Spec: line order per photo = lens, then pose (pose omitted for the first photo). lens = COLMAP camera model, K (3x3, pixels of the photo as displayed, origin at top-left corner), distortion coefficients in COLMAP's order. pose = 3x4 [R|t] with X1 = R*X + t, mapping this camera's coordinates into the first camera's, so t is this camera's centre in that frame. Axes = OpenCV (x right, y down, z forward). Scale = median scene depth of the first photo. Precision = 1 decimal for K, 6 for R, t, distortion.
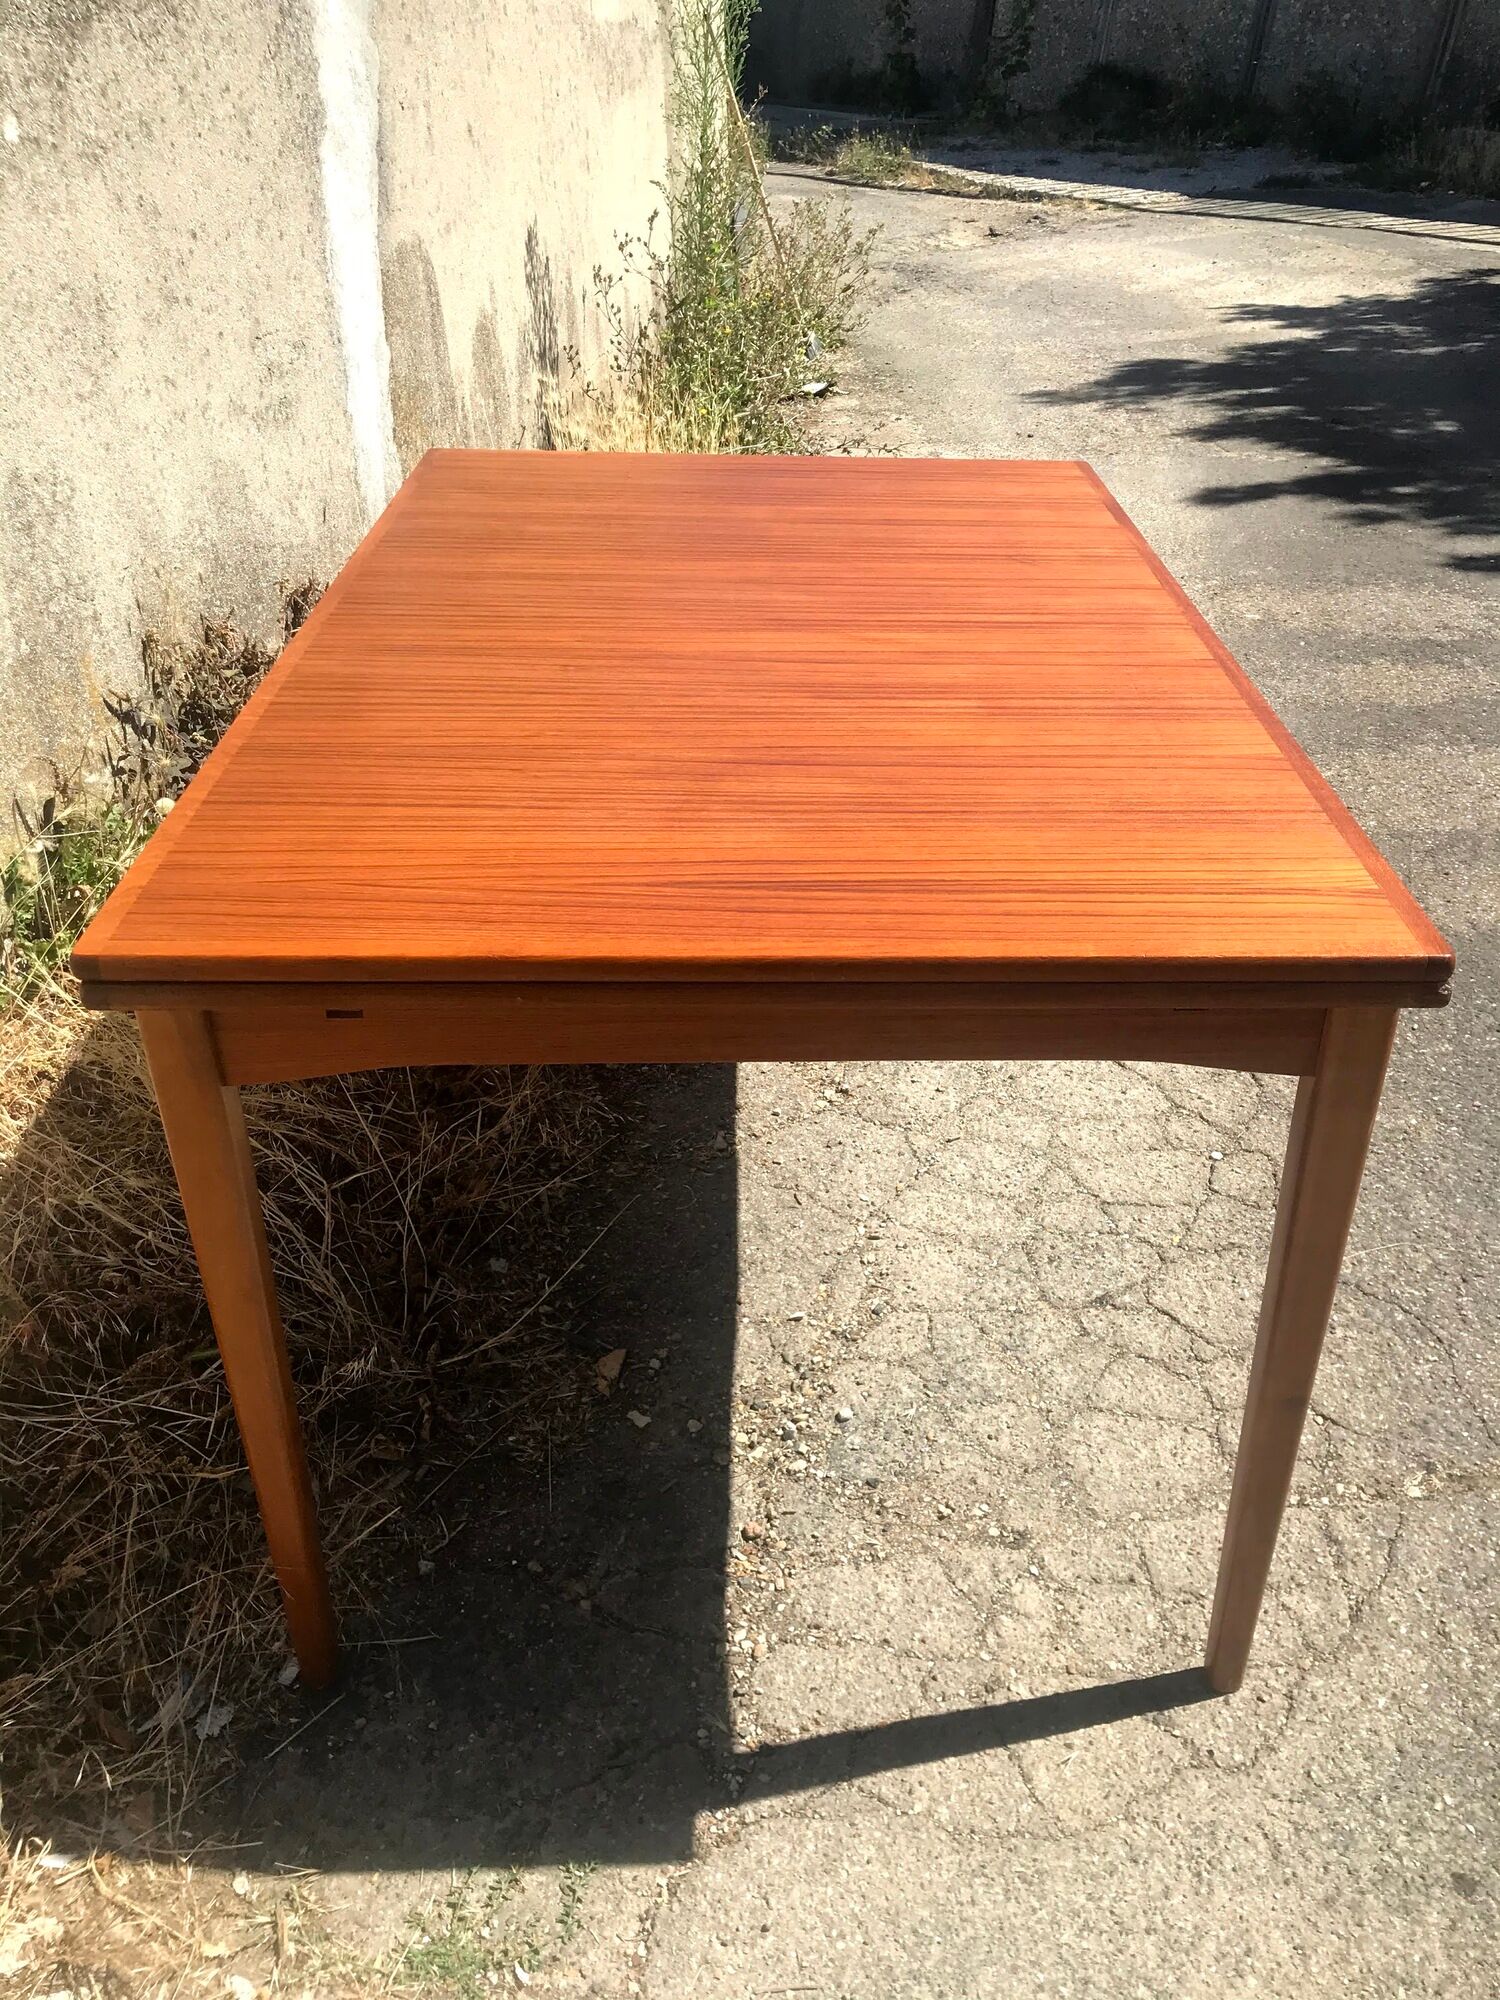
lens RADIAL K [[1625.0, 0, 776.3], [0, 1625.0, 992.8], [0, 0, 1]] dist [0.014920, -0.010721]
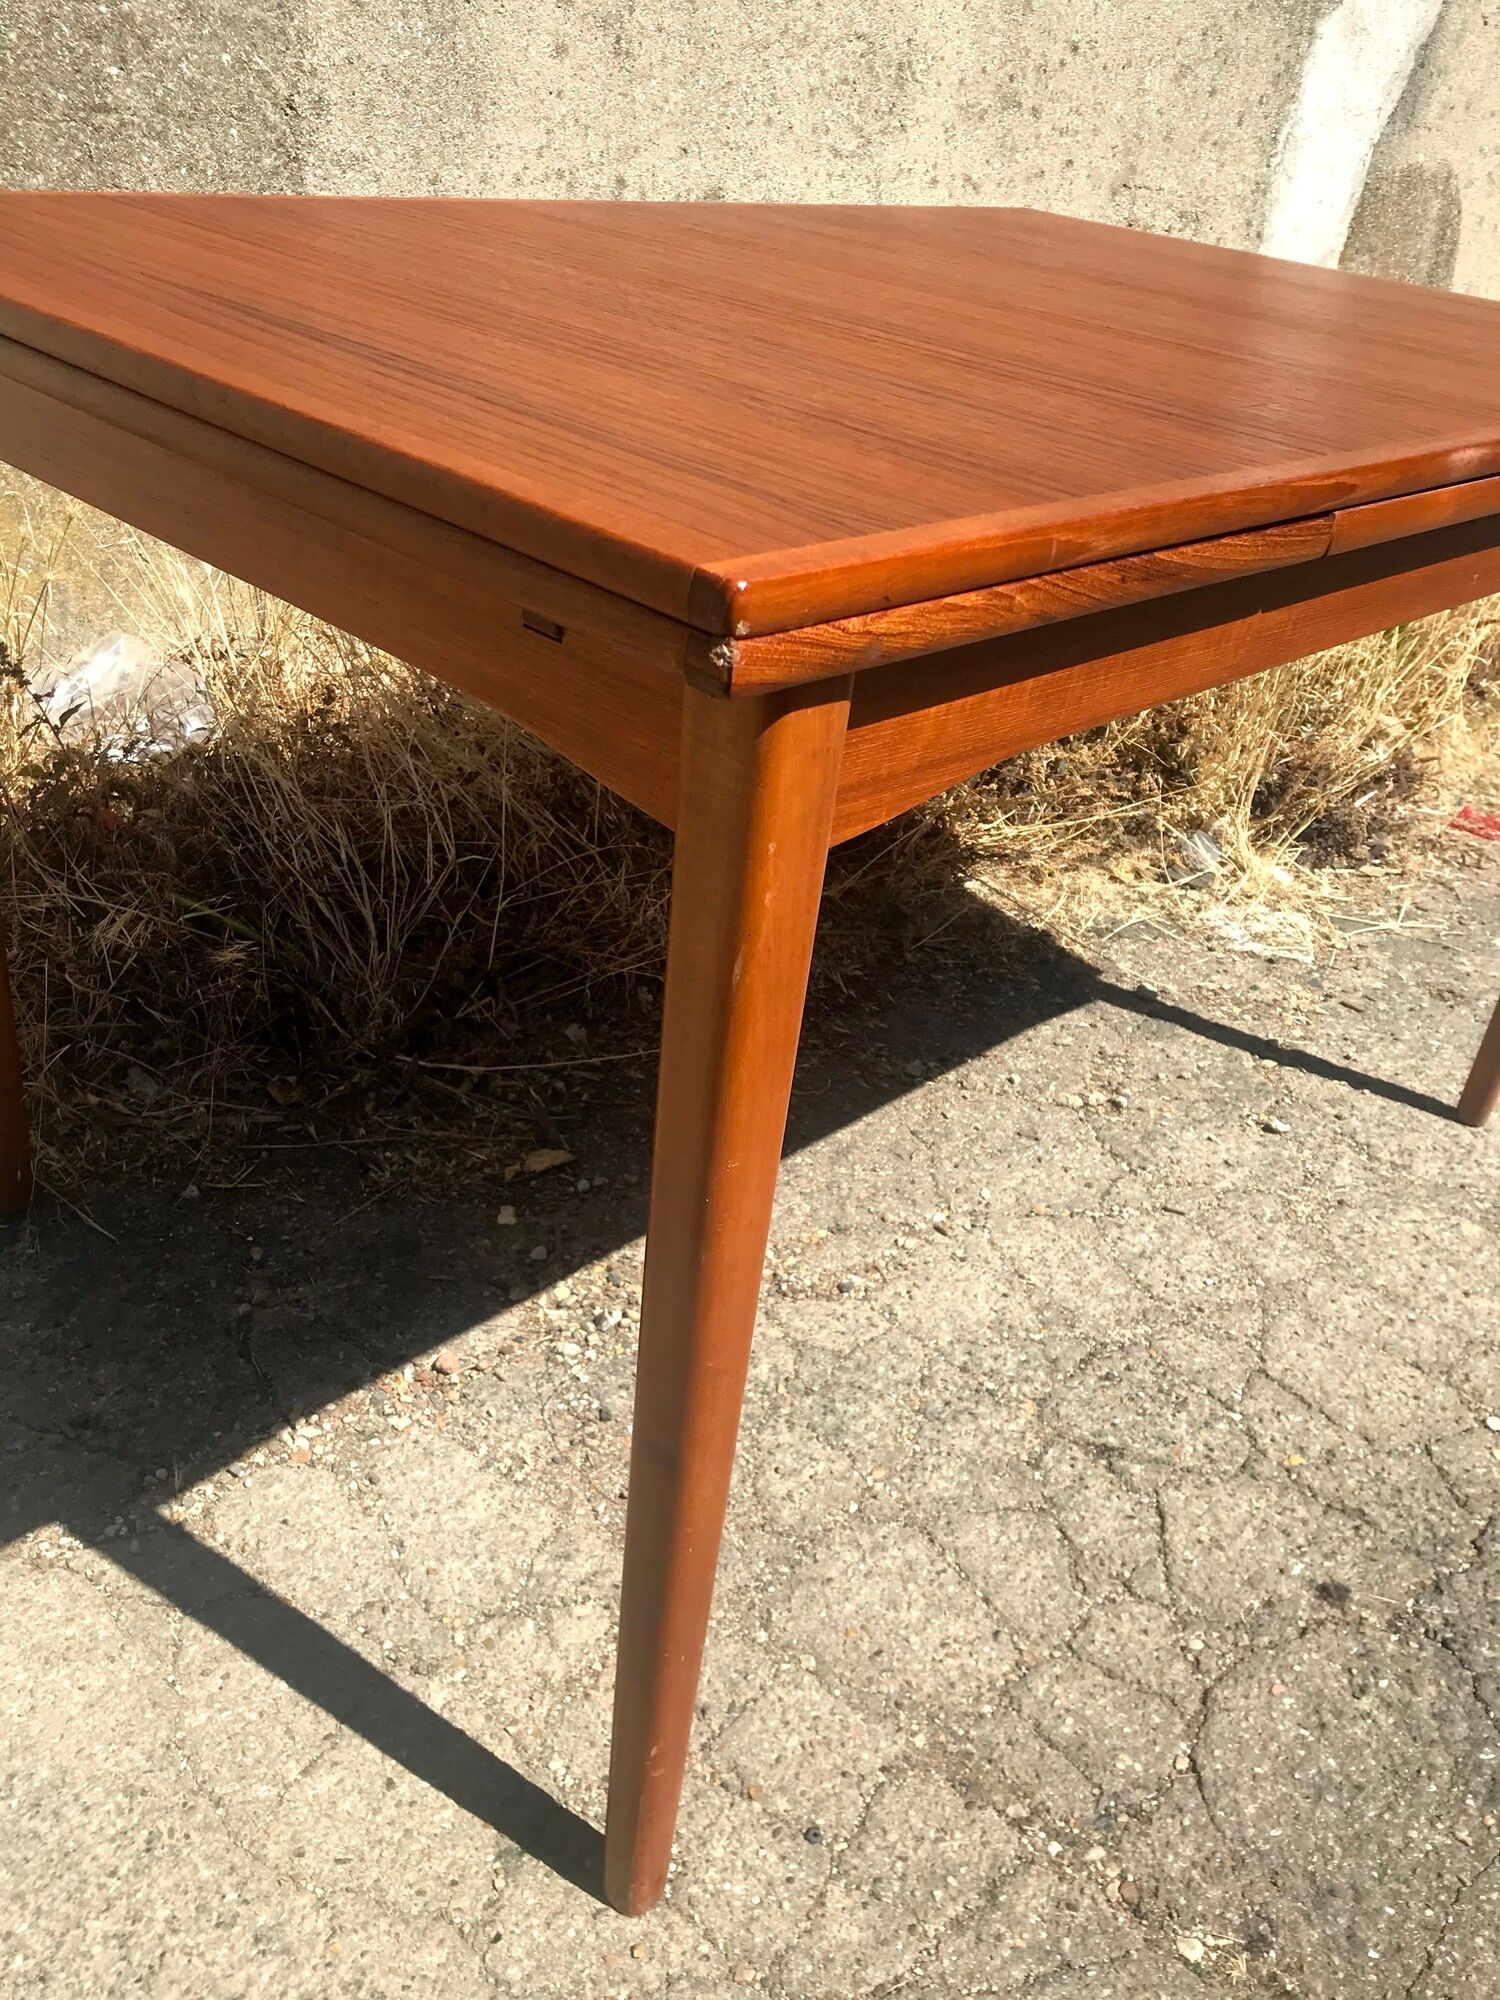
lens RADIAL K [[1625.0, 0, 773.6], [0, 1625.0, 998.9], [0, 0, 1]] dist [0.014920, -0.010721]
pose [[0.709289, 0.413239, -0.571089, 0.442381], [-0.445364, 0.890677, 0.091353, 0.025130], [0.546406, 0.189547, 0.815789, 0.372040]]
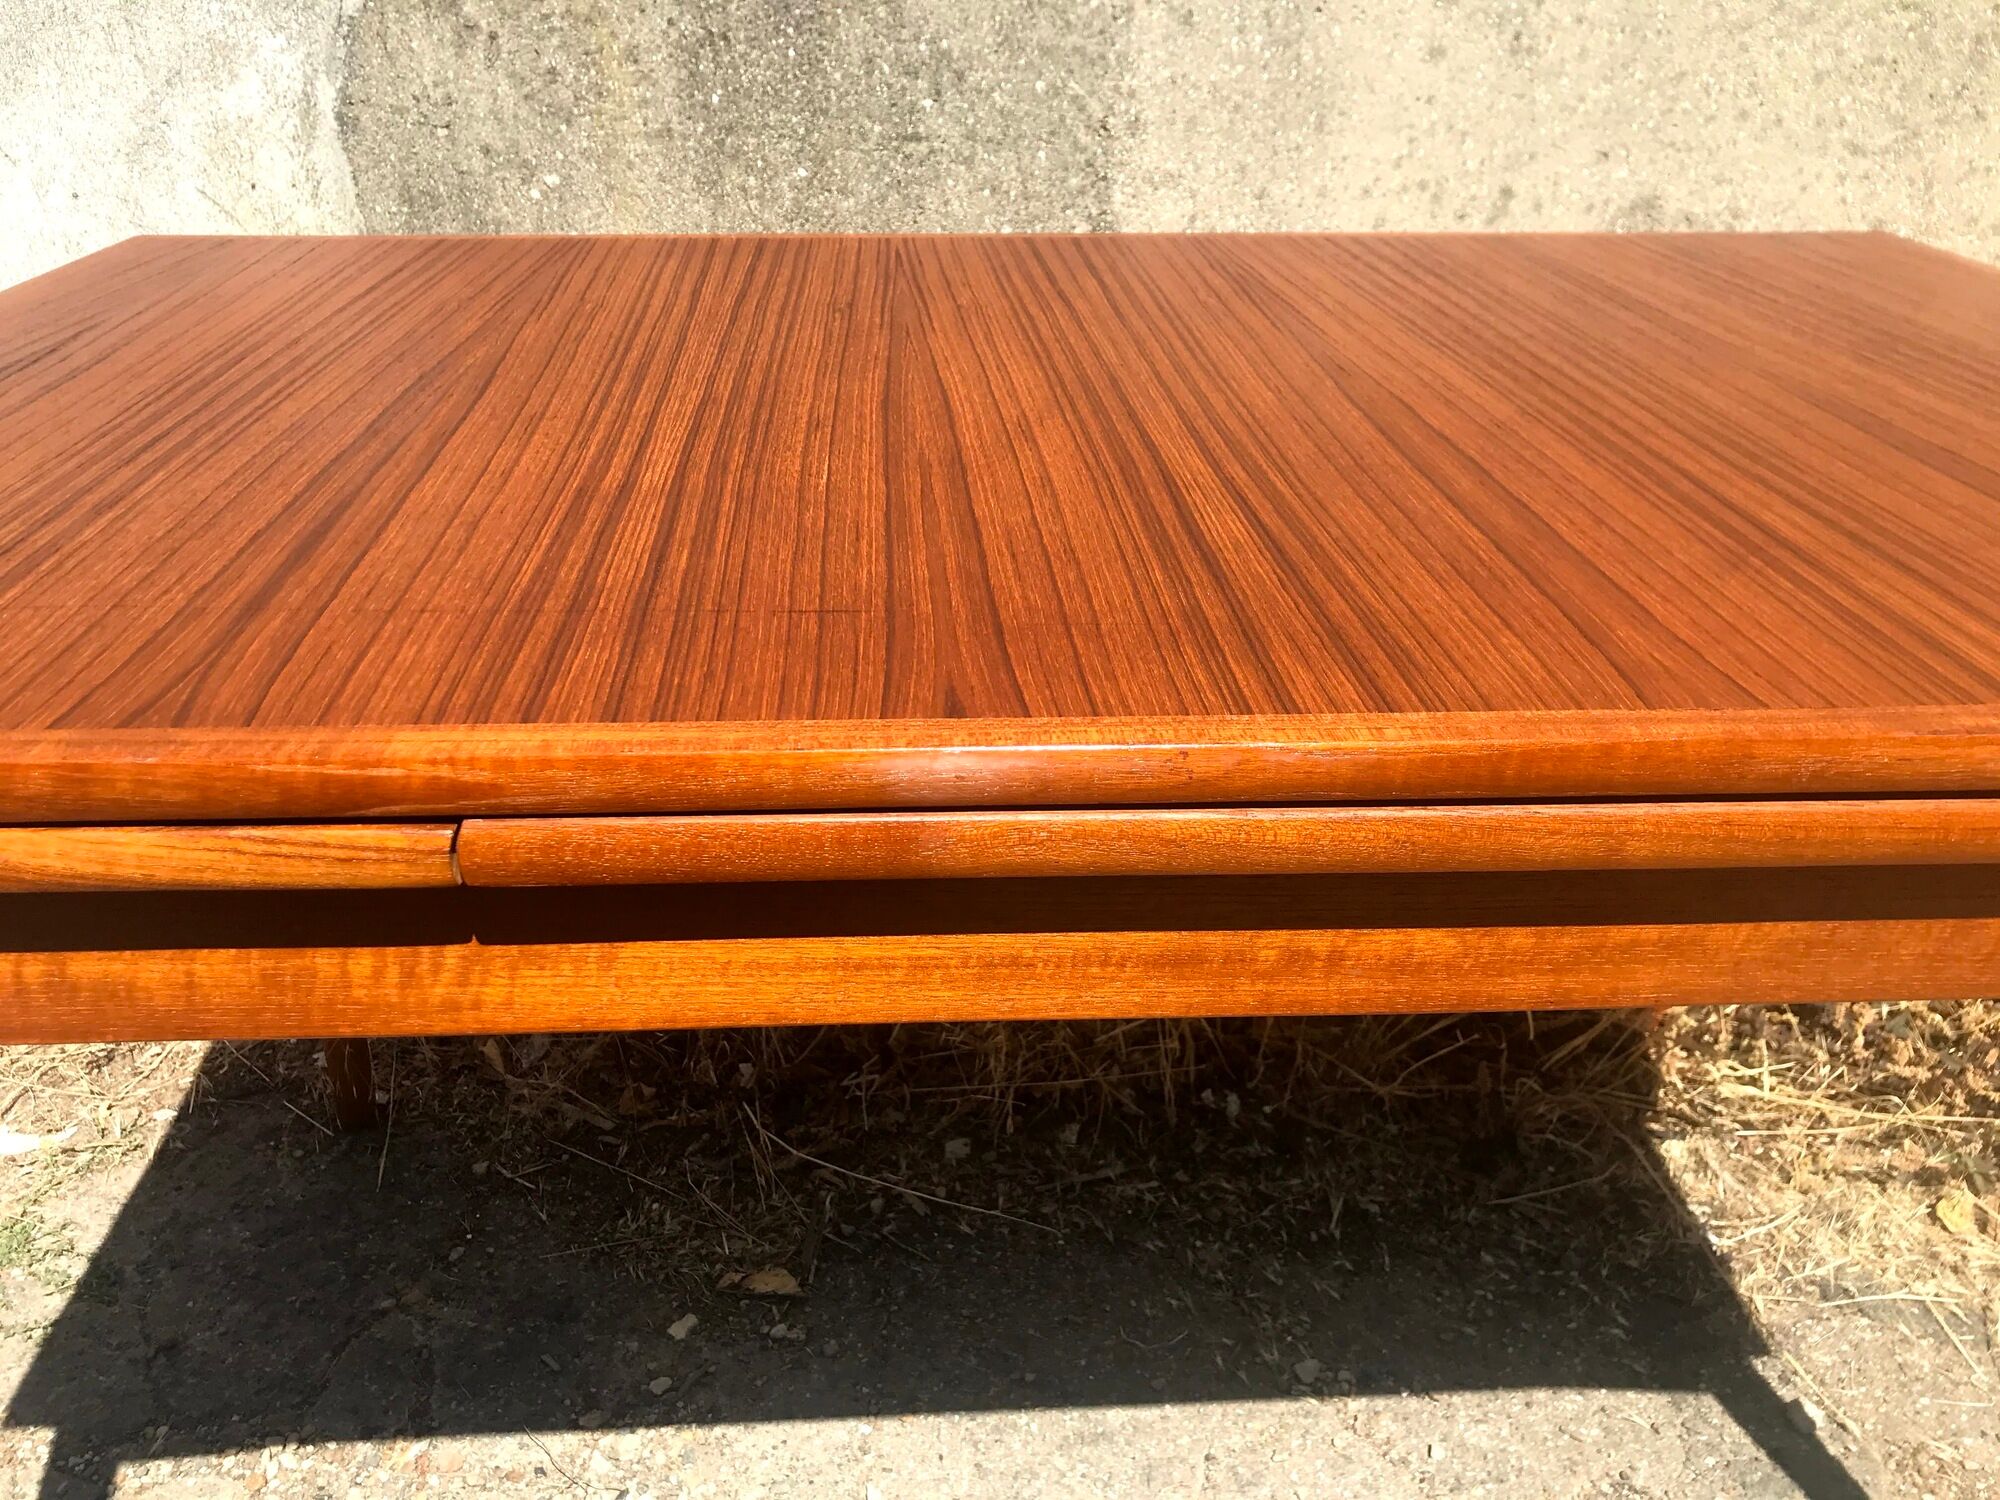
lens RADIAL K [[1660.5, 0, 975.5], [0, 1660.5, 714.1], [0, 0, 1]] dist [0.001098, 0.000188]
pose [[0.057906, 0.422275, -0.904616, 0.486713], [-0.528111, 0.781925, 0.331198, -0.274975], [0.847199, 0.458559, 0.268286, 0.780766]]
